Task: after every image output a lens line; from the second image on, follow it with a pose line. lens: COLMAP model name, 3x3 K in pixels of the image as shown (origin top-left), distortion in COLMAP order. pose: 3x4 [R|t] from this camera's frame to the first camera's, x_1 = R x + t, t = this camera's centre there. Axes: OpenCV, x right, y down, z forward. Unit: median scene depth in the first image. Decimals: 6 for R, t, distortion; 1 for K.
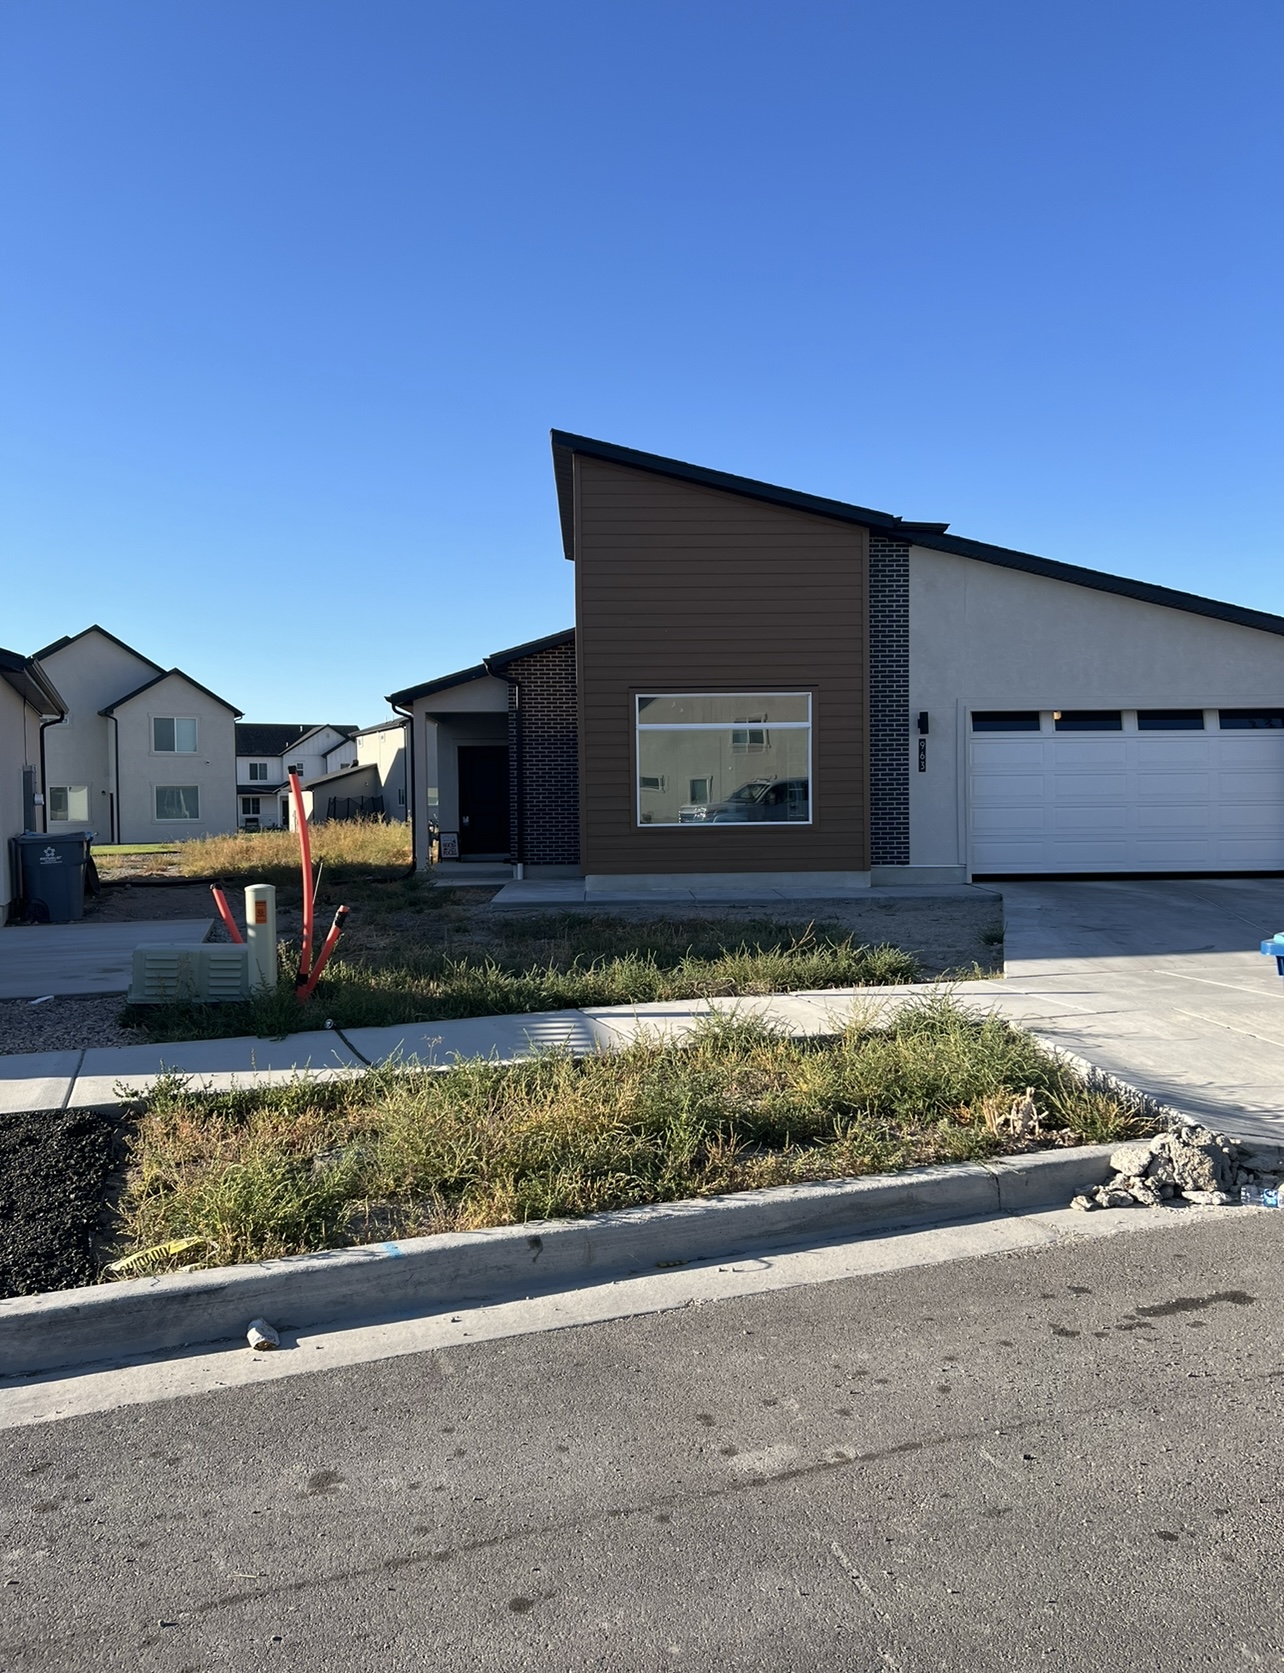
lens RADIAL K [[1285.8, 0, 642.0], [0, 1285.8, 836.5], [0, 0, 1]] dist [0.004853, 0.000783]
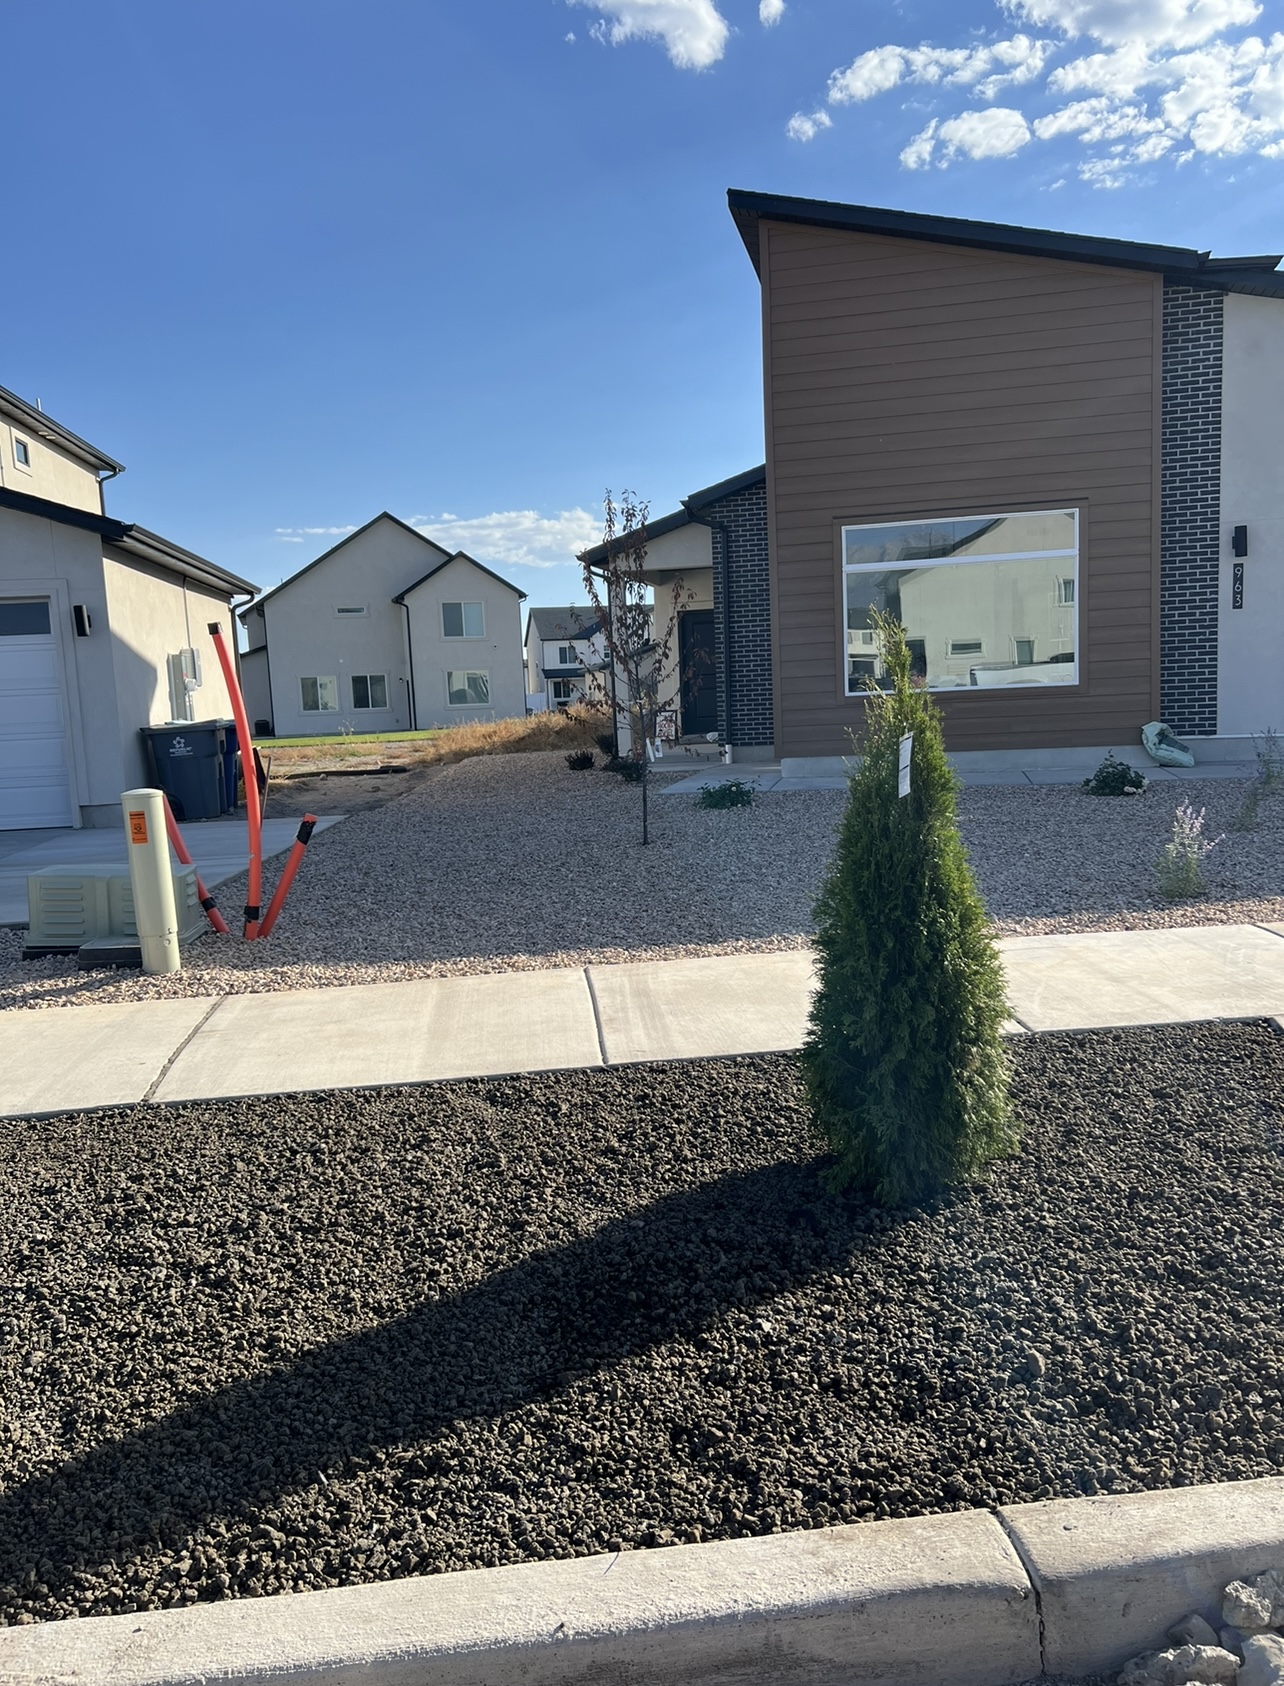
lens RADIAL K [[1317.2, 0, 642.0], [0, 1317.2, 843.0], [0, 0, 1]] dist [0.027266, -0.007209]
pose [[0.969976, -0.005950, -0.243127, 0.069613], [0.029736, 0.995102, 0.094279, 0.001909], [0.241375, -0.098678, 0.965402, 0.165737]]
